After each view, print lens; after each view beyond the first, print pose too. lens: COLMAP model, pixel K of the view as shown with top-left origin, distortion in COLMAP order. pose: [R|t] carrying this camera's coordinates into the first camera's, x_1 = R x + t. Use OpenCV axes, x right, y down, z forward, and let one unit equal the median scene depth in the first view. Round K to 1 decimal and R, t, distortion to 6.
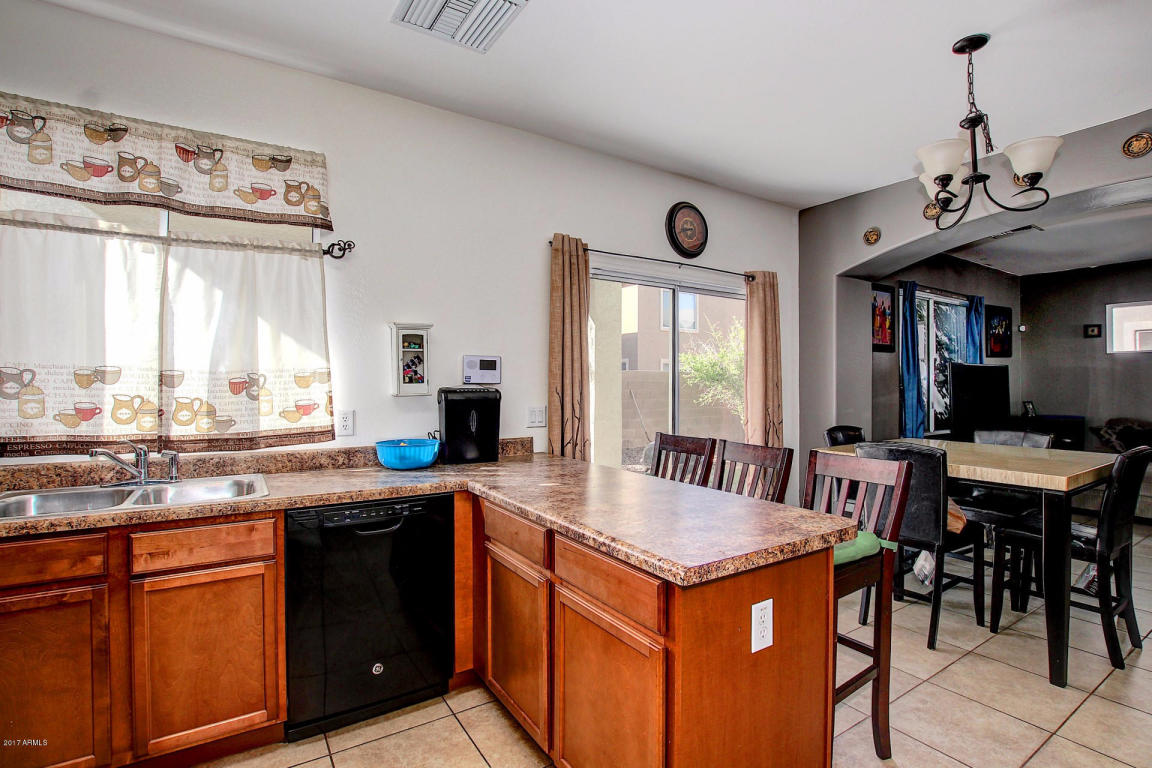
lens RADIAL K [[579.1, 0, 552.3], [0, 579.1, 377.5], [0, 0, 1]] dist [-0.030853, 0.000228]
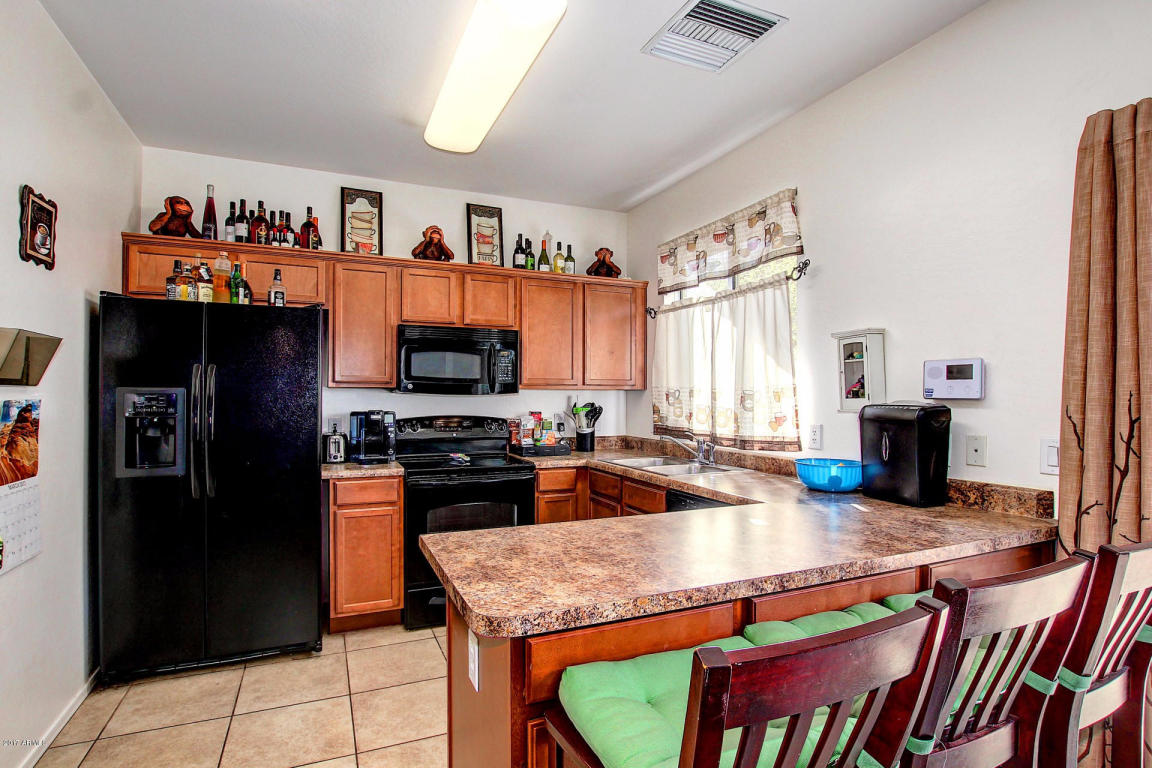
lens RADIAL K [[561.0, 0, 572.9], [0, 561.0, 388.8], [0, 0, 1]] dist [-0.028298, 0.000630]
pose [[-0.143740, -0.016435, -0.989479, 0.713002], [0.003519, 0.999847, -0.017119, 0.009803], [0.989609, -0.005943, -0.143661, 0.750278]]
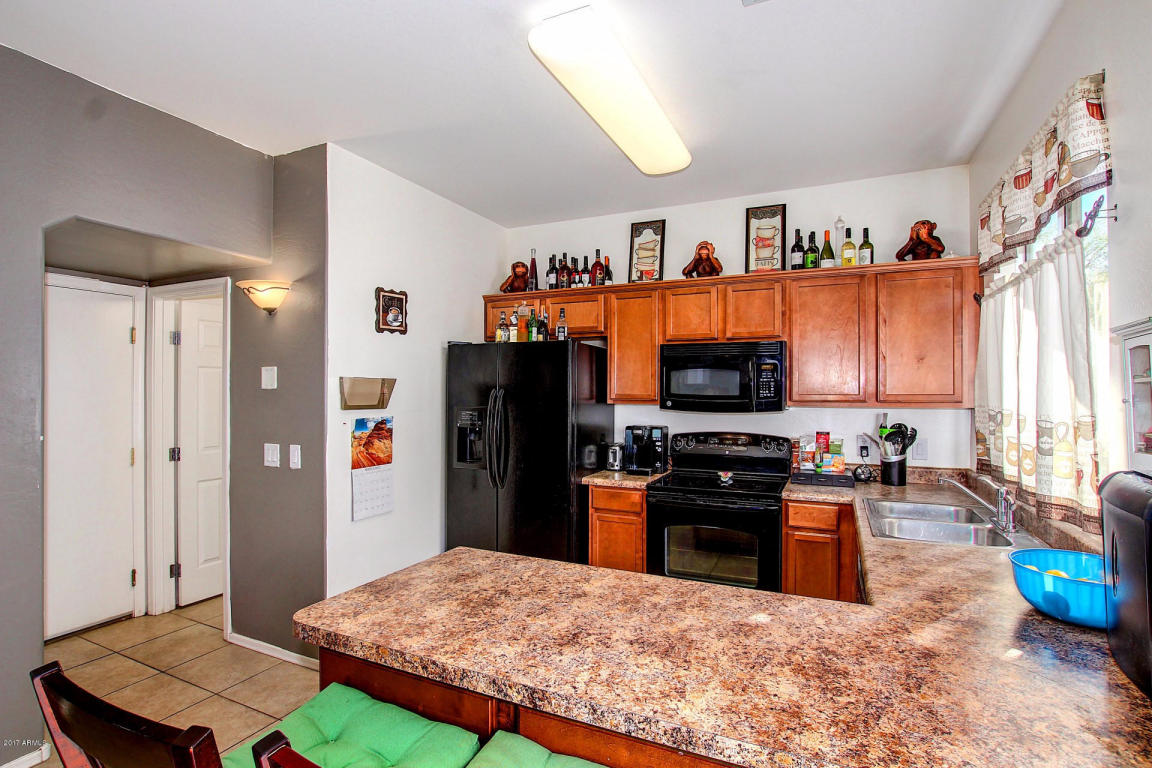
lens RADIAL K [[553.2, 0, 576.0], [0, 553.2, 384.0], [0, 0, 1]] dist [-0.031510, 0.000229]
pose [[-0.834084, -0.012804, -0.551488, 0.396670], [-0.000598, 0.999751, -0.022306, -0.038047], [0.551637, -0.018275, -0.833884, 1.191305]]
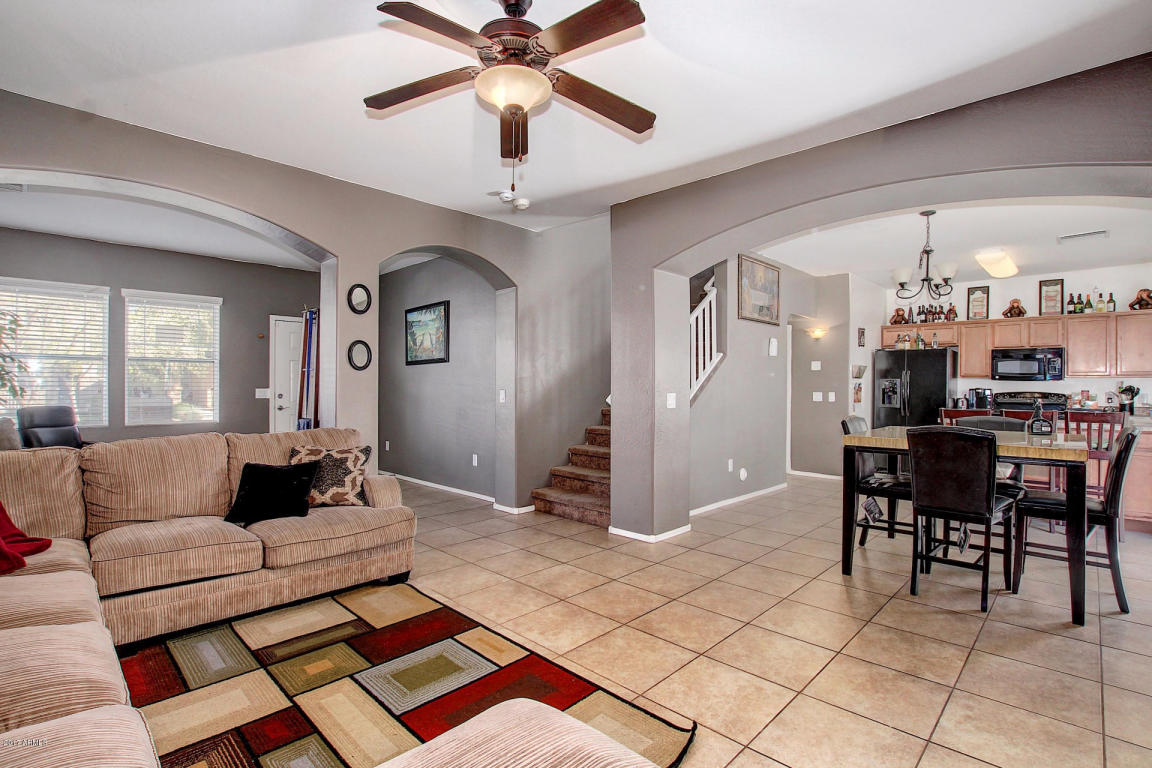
lens RADIAL K [[544.7, 0, 581.2], [0, 544.7, 385.3], [0, 0, 1]] dist [-0.038478, 0.010175]
pose [[-0.970892, -0.012516, -0.239189, 2.260800], [-0.009523, 0.999861, -0.013662, 0.081421], [0.239326, -0.010986, -0.970877, 2.390822]]
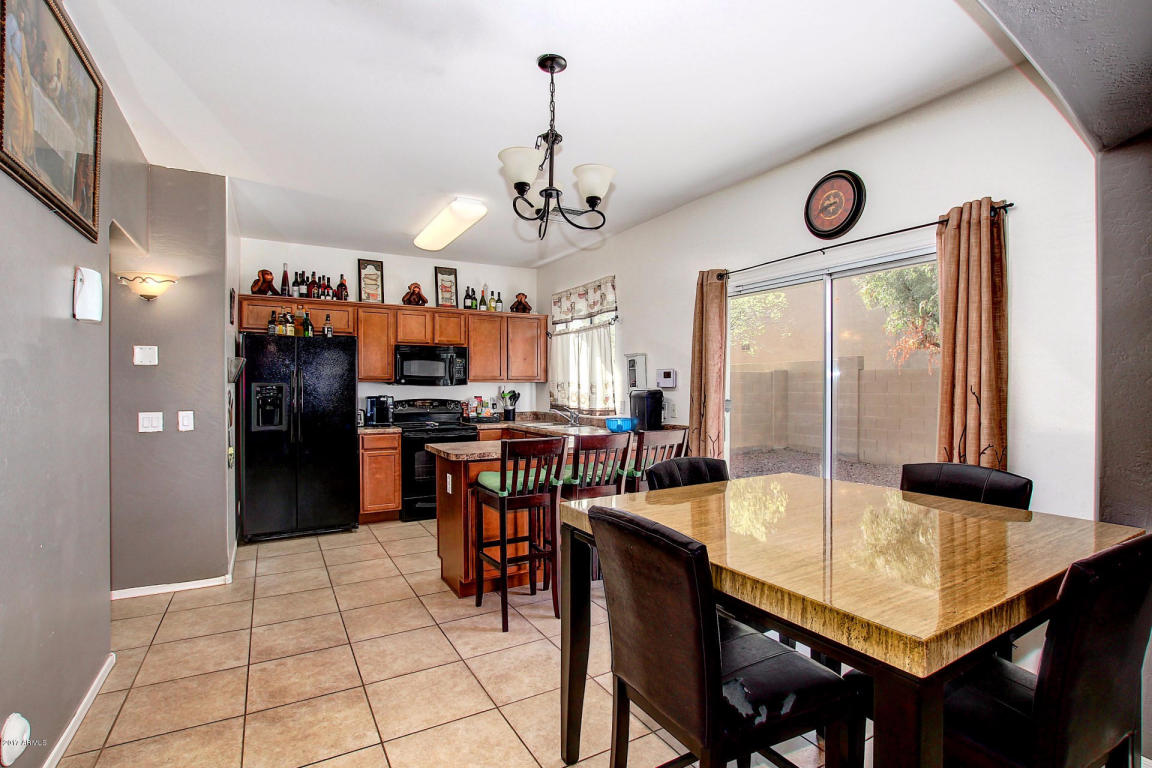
lens RADIAL K [[533.4, 0, 548.9], [0, 533.4, 385.6], [0, 0, 1]] dist [-0.029107, 0.000091]
pose [[-0.094954, -0.004407, -0.995472, 1.536433], [0.007575, 0.999958, -0.005149, 0.013410], [0.995453, -0.008030, -0.094917, 0.966108]]
